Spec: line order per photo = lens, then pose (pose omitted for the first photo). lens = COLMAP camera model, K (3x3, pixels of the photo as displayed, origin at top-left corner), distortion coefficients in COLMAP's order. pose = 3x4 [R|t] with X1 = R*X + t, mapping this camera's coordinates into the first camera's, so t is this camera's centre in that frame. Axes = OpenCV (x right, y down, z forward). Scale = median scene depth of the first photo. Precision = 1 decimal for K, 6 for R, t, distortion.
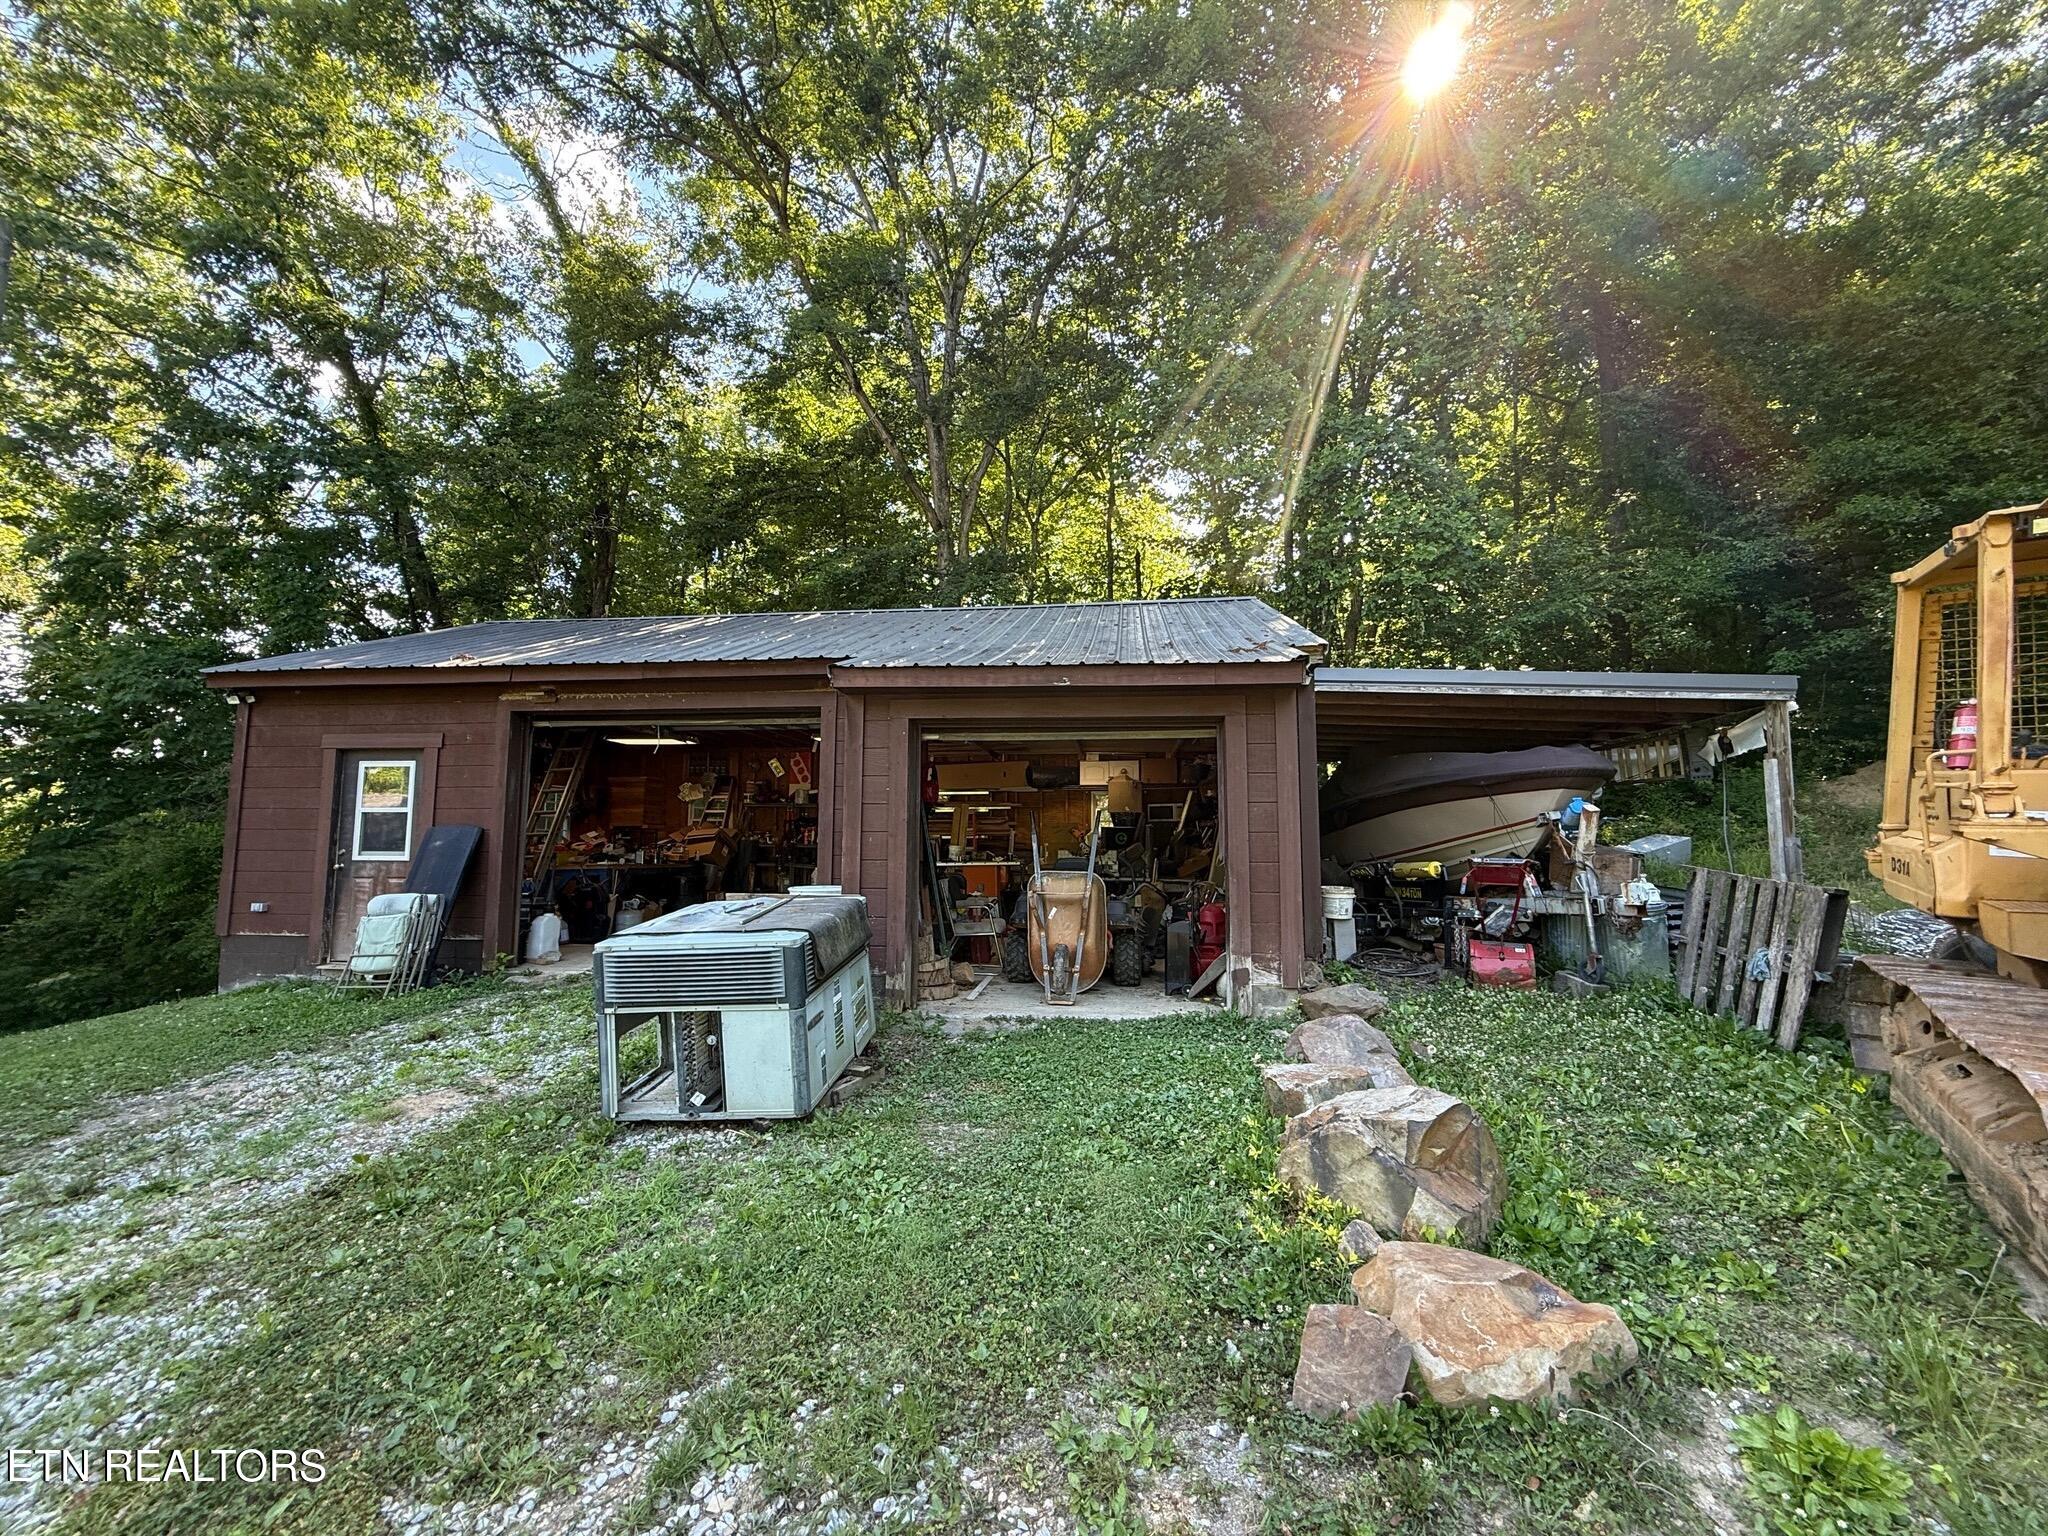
lens RADIAL K [[812.5, 0, 1023.0], [0, 812.5, 773.1], [0, 0, 1]] dist [-0.001606, 0.001312]
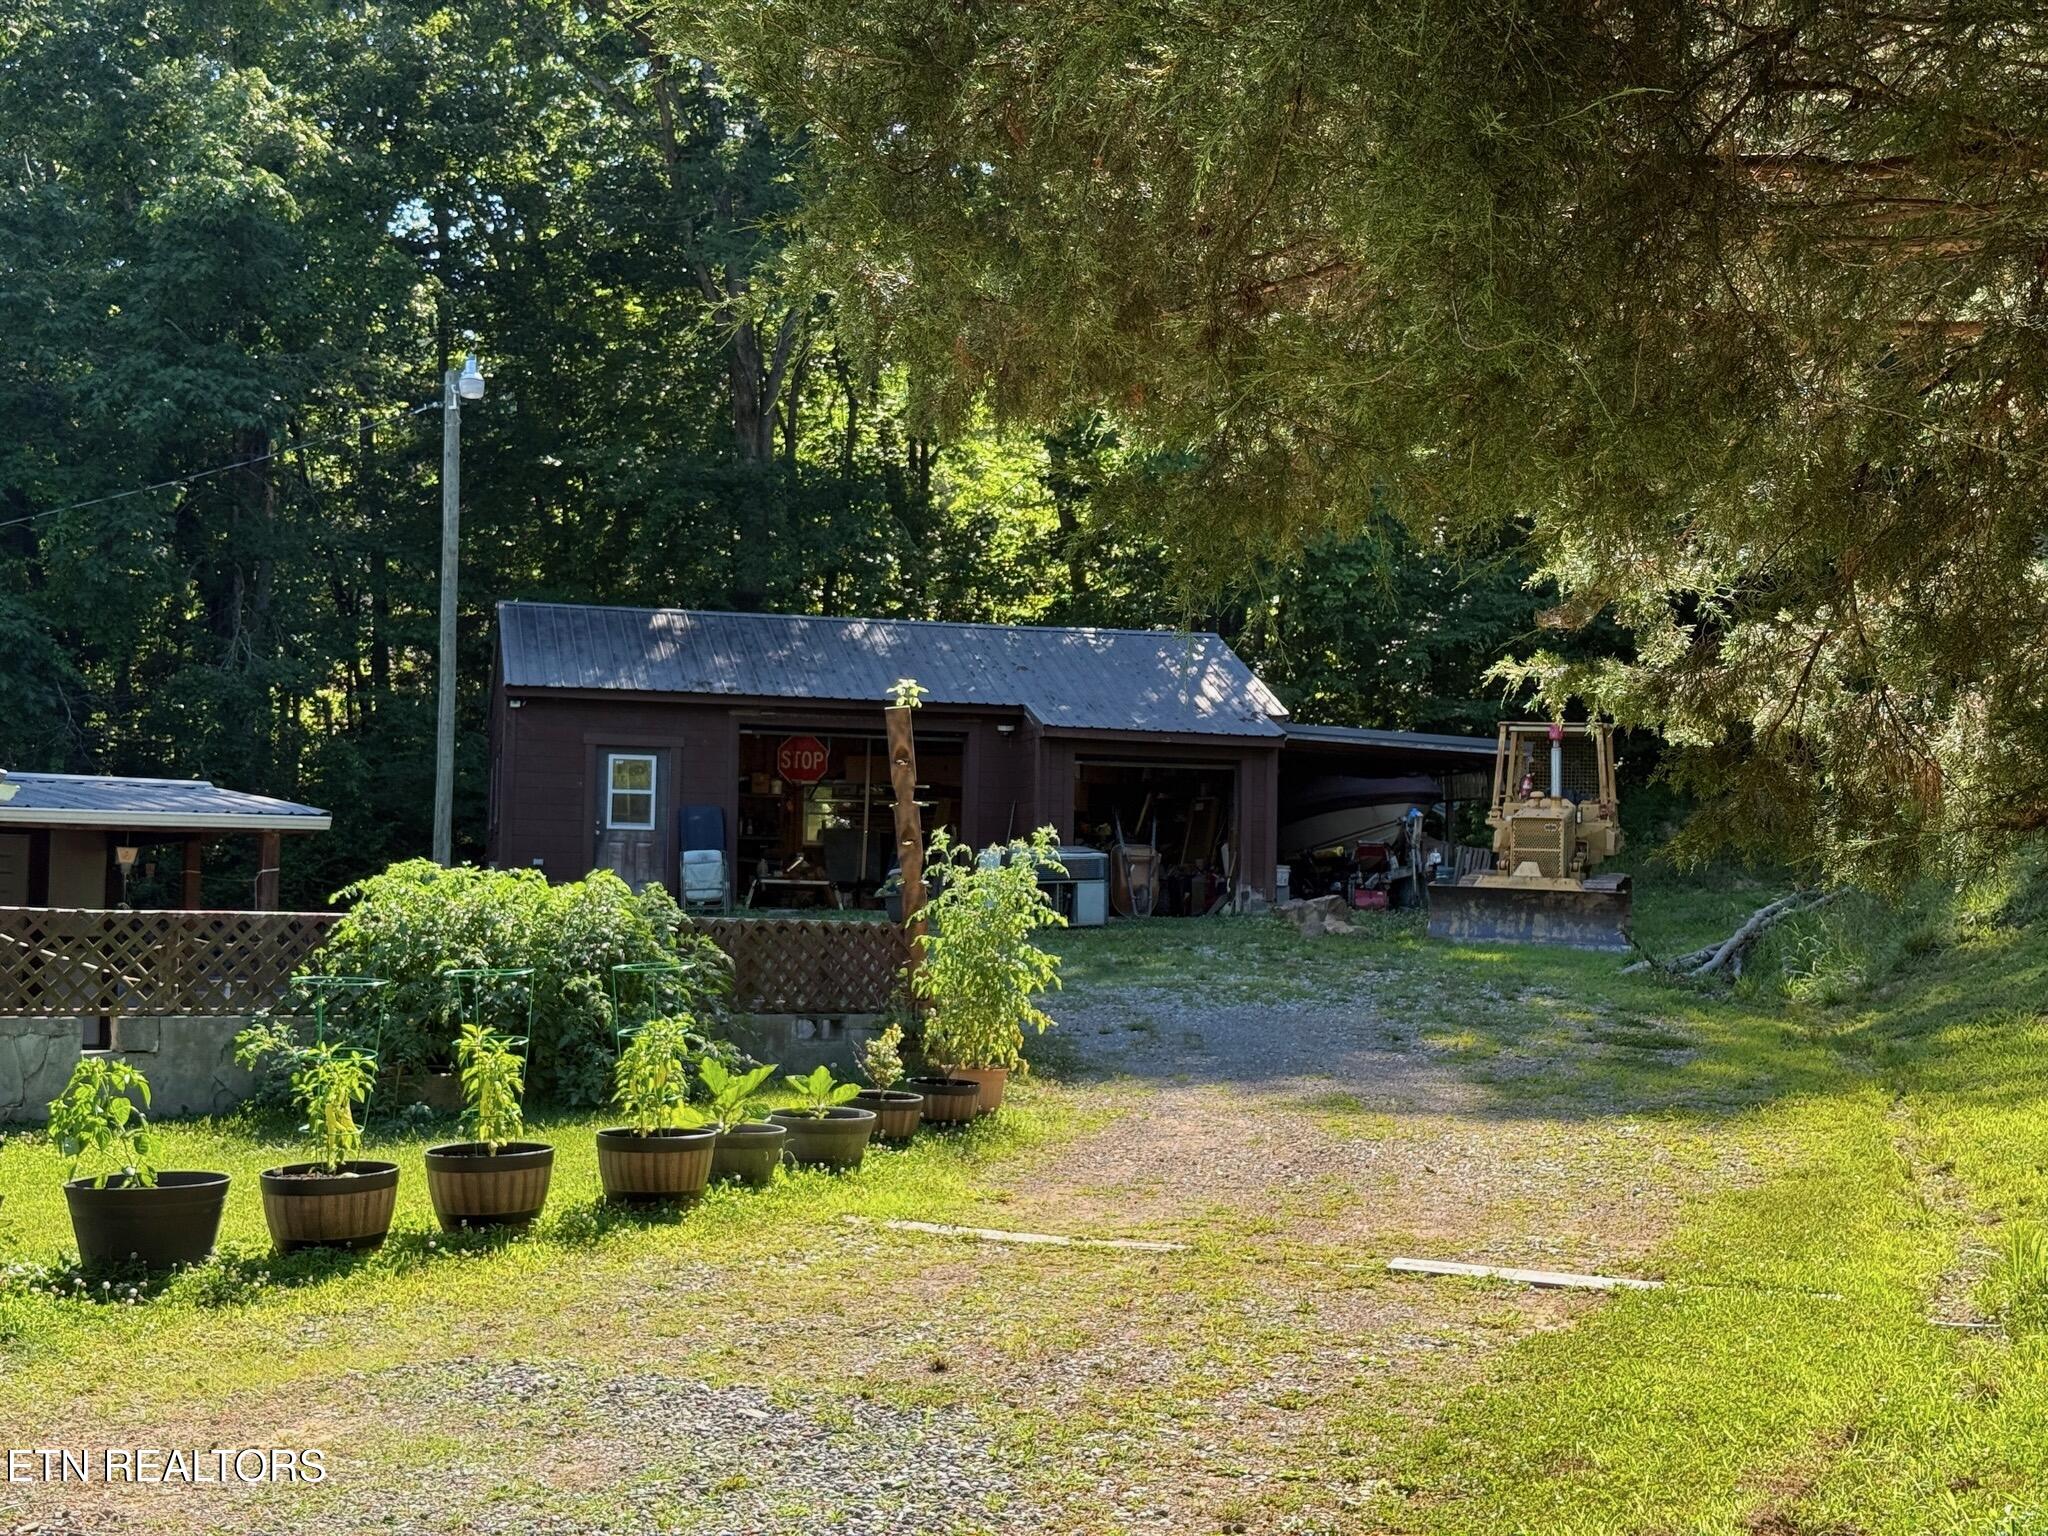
lens RADIAL K [[2875.2, 0, 1025.1], [0, 2875.2, 766.5], [0, 0, 1]] dist [0.152130, 0.000000]
pose [[0.941320, 0.034147, 0.335783, -2.101145], [-0.043830, 0.998812, 0.021298, -0.149133], [-0.334657, -0.034766, 0.941698, -4.366434]]
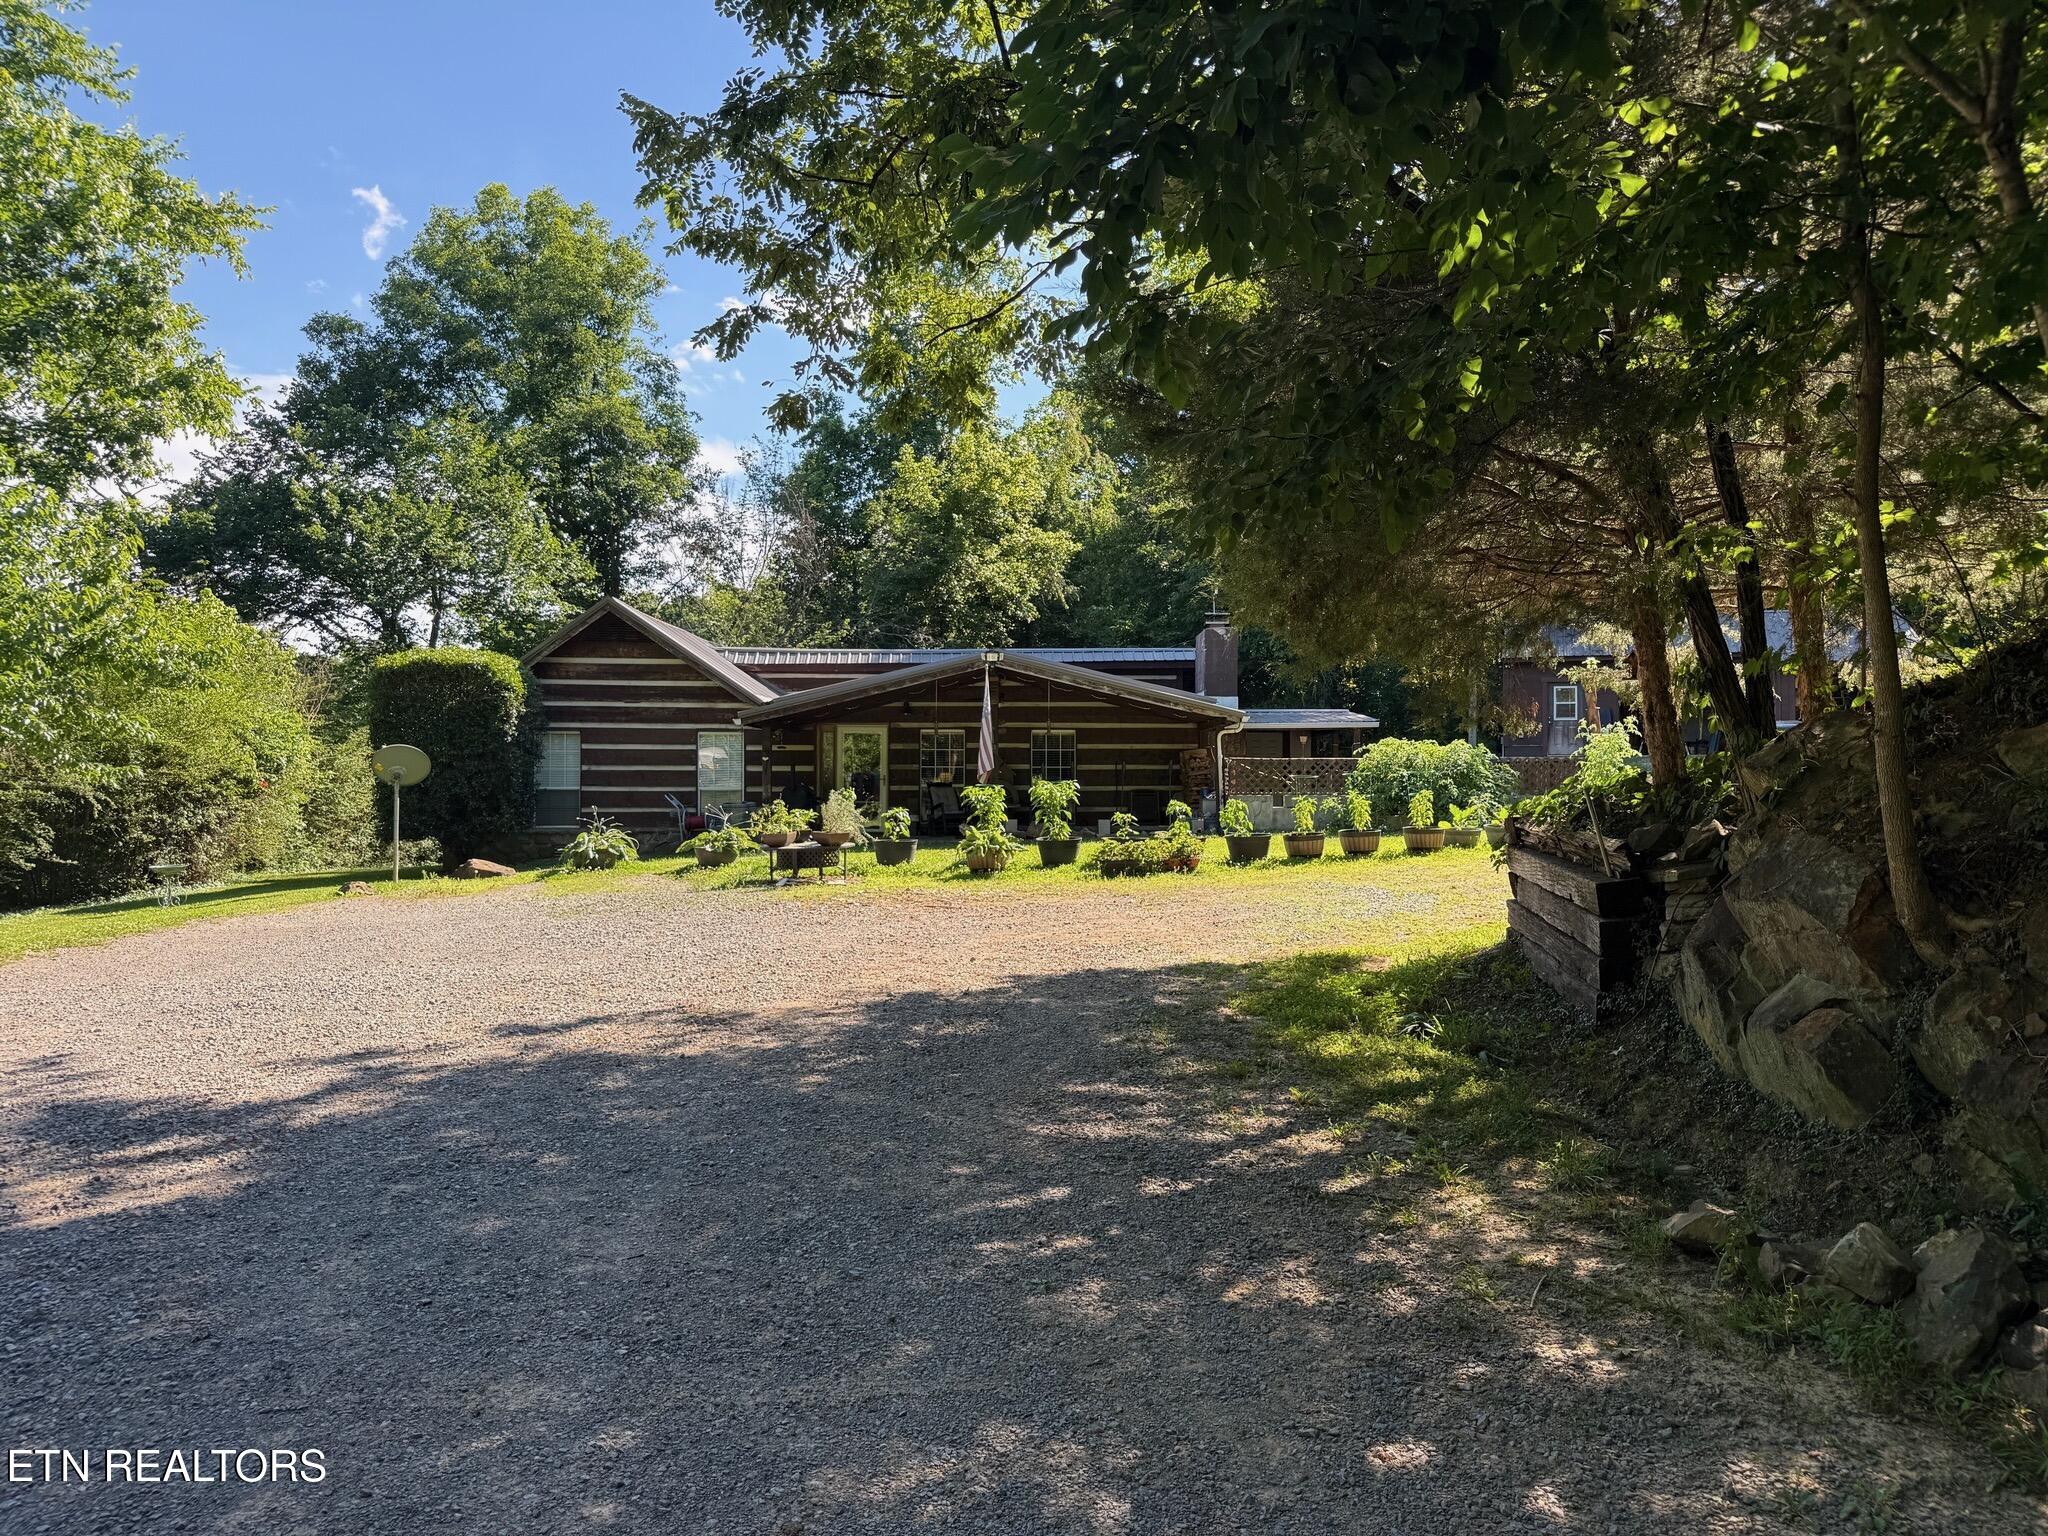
lens RADIAL K [[1434.1, 0, 1024.3], [0, 1434.1, 769.7], [0, 0, 1]] dist [0.048498, -0.053270]
pose [[0.975109, -0.004107, -0.221687, -1.509337], [0.022394, 0.996540, 0.080040, -0.279984], [0.220591, -0.083012, 0.971827, -6.507563]]
